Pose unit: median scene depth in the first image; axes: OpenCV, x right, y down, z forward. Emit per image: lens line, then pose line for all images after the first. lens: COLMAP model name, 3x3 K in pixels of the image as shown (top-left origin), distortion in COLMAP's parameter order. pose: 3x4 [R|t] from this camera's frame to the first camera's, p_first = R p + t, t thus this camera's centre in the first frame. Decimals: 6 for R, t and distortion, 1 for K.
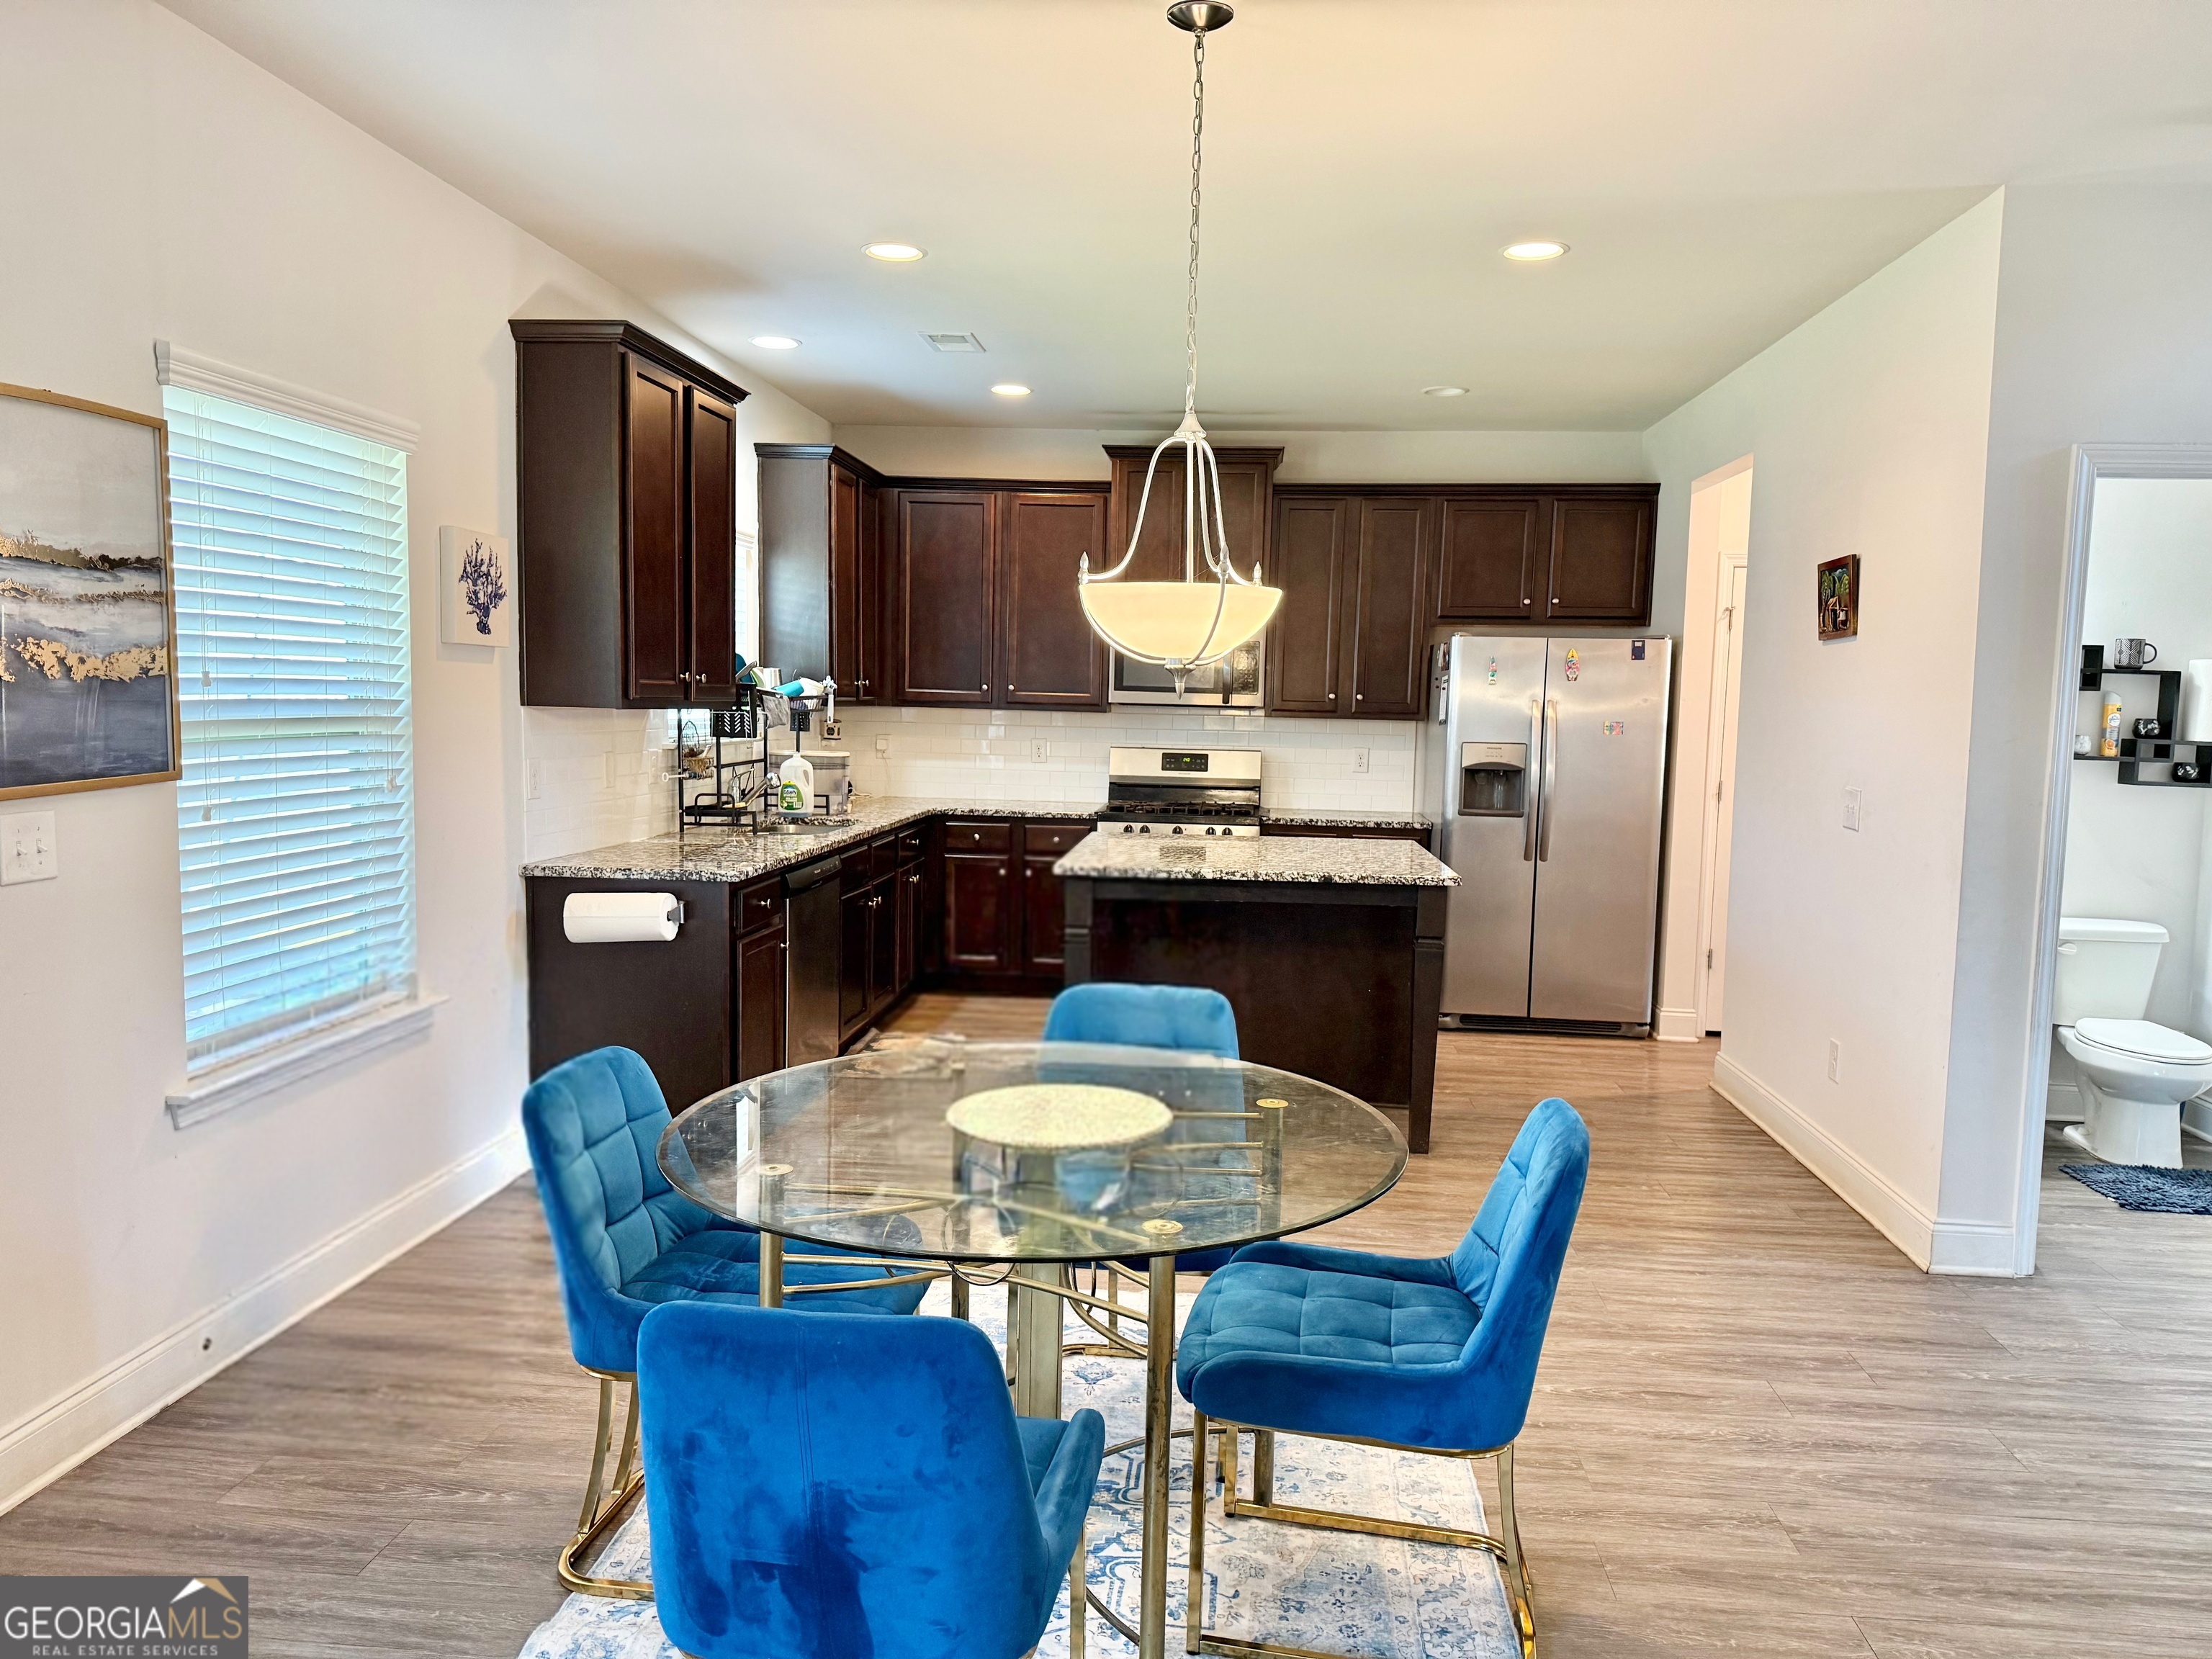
lens RADIAL K [[1578.1, 0, 1109.4], [0, 1578.1, 831.8], [0, 0, 1]] dist [0.041989, -0.008410]
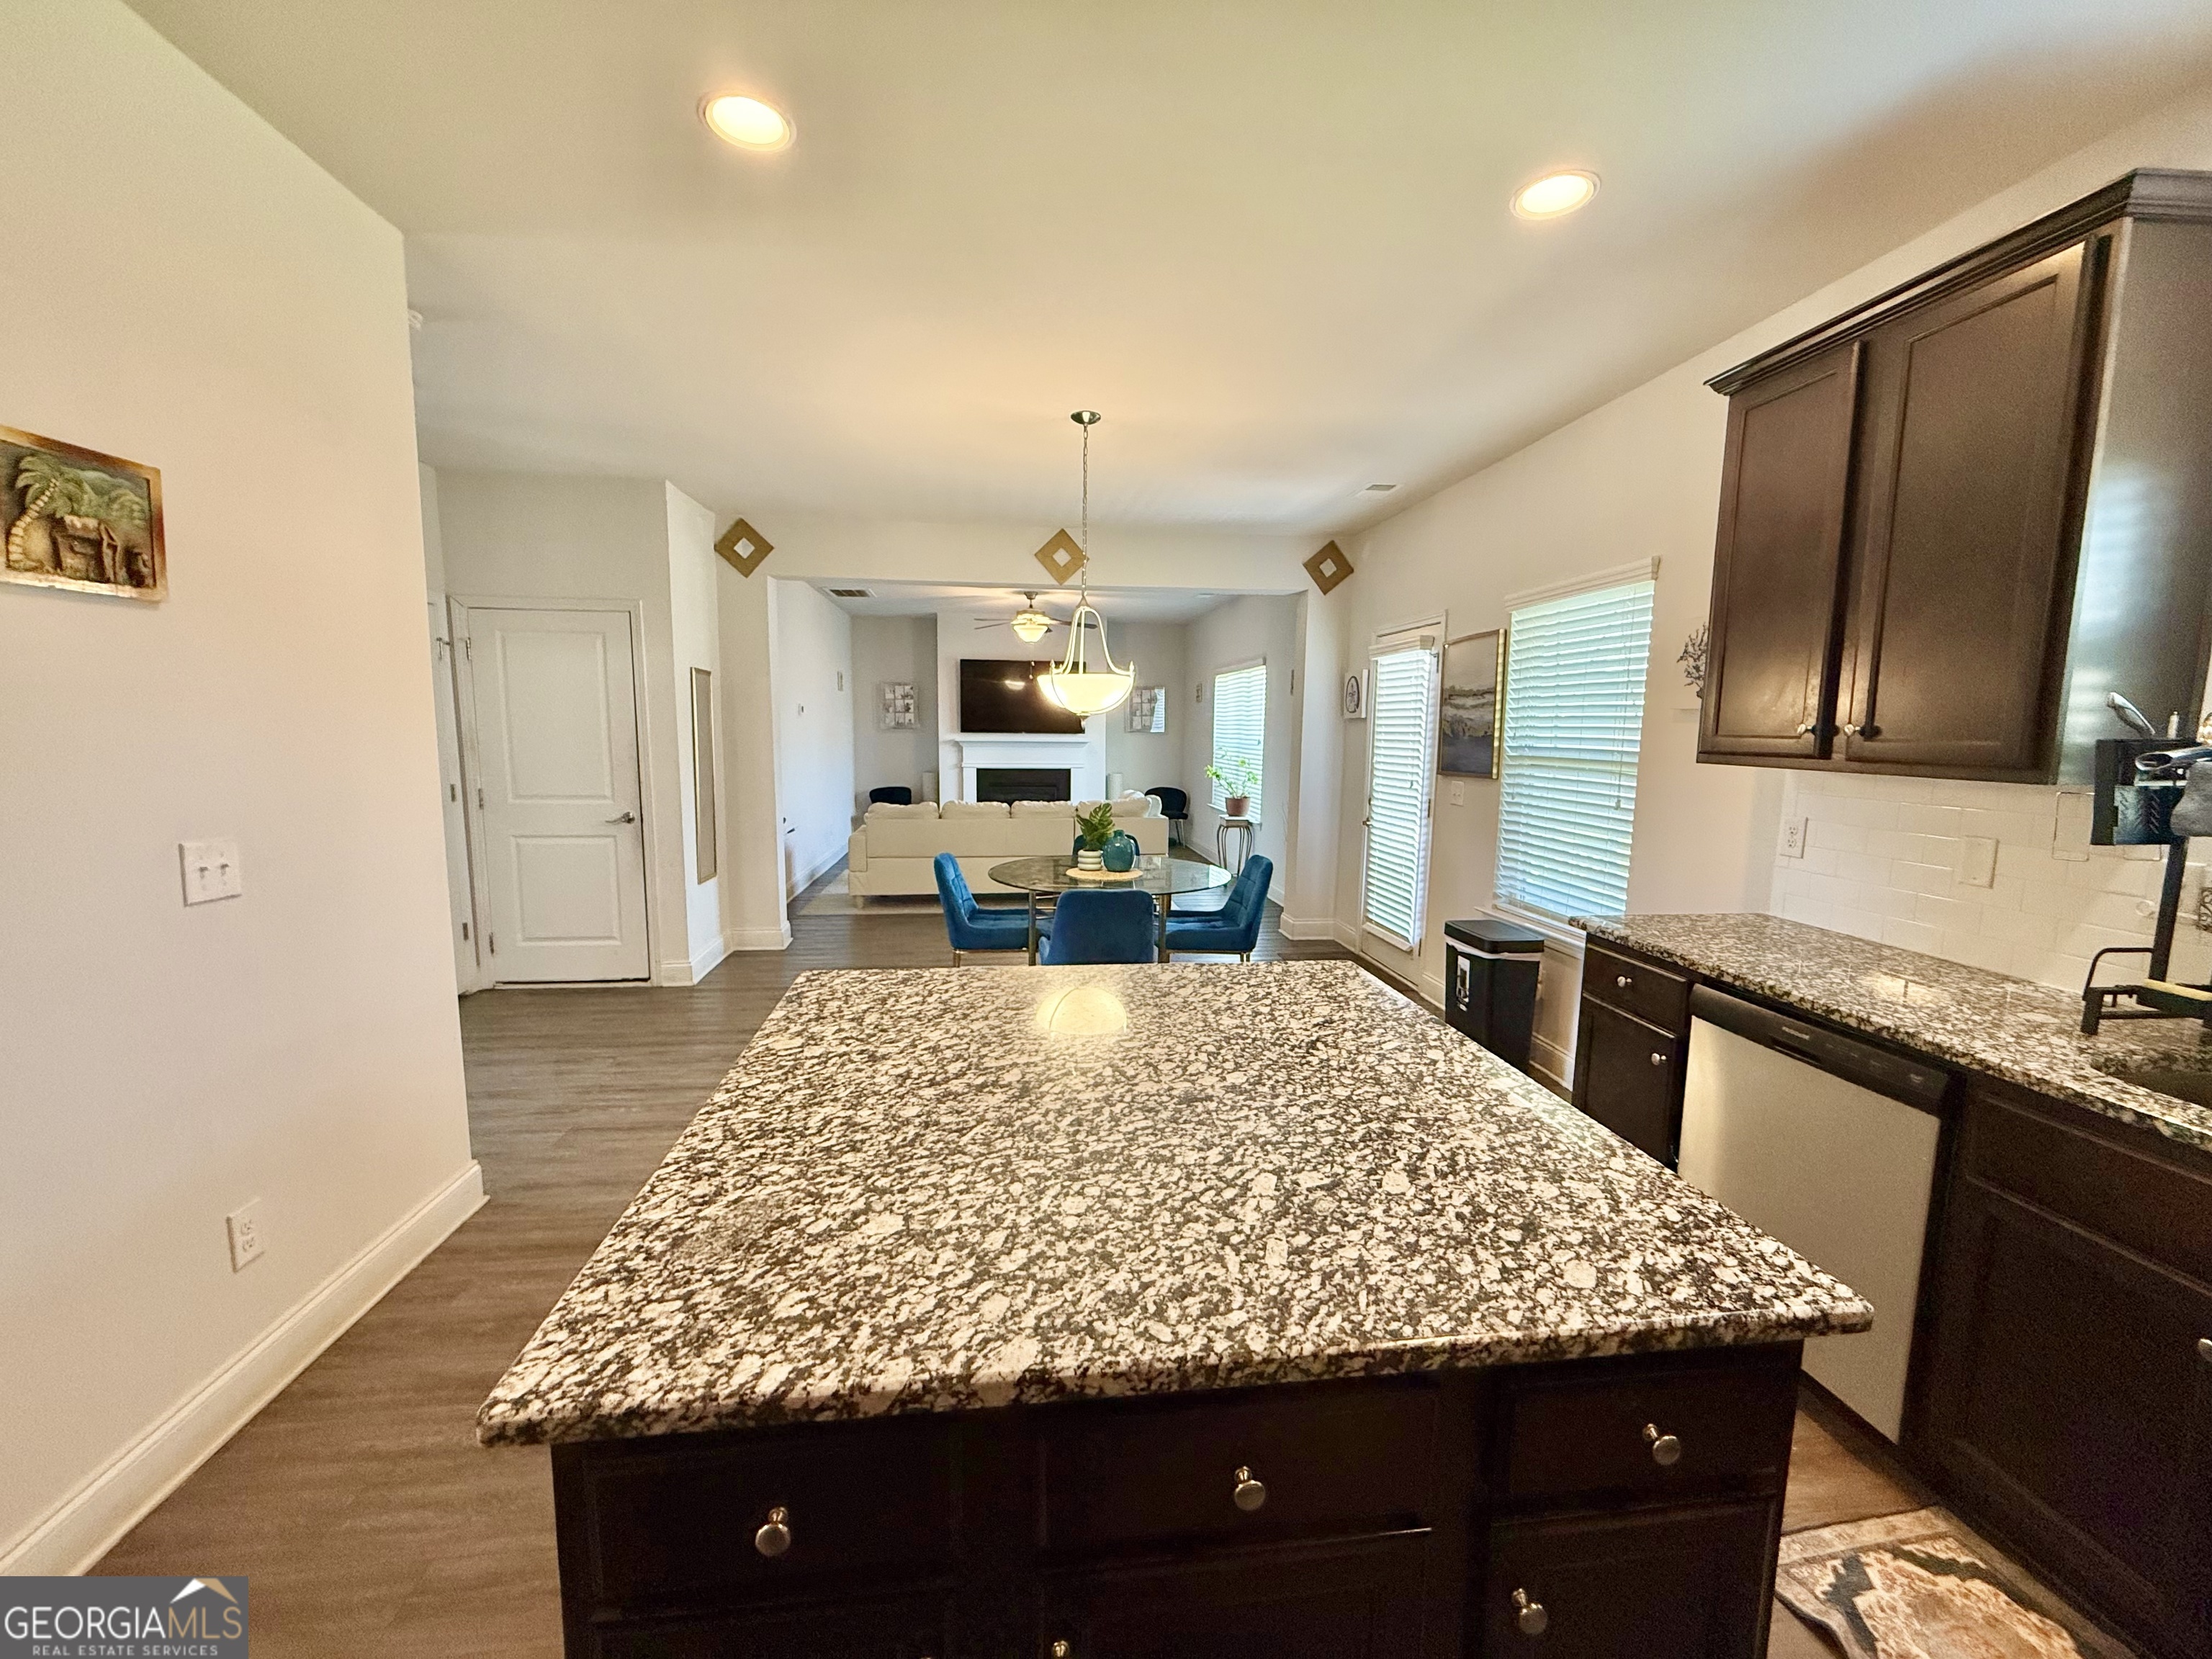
lens RADIAL K [[877.3, 0, 1103.0], [0, 877.3, 832.1], [0, 0, 1]] dist [-0.000997, 0.000201]
pose [[-0.976376, -0.007658, -0.215943, 0.134233], [-0.050691, 0.979600, 0.194460, -0.087309], [0.210048, 0.200812, -0.956846, 1.032693]]
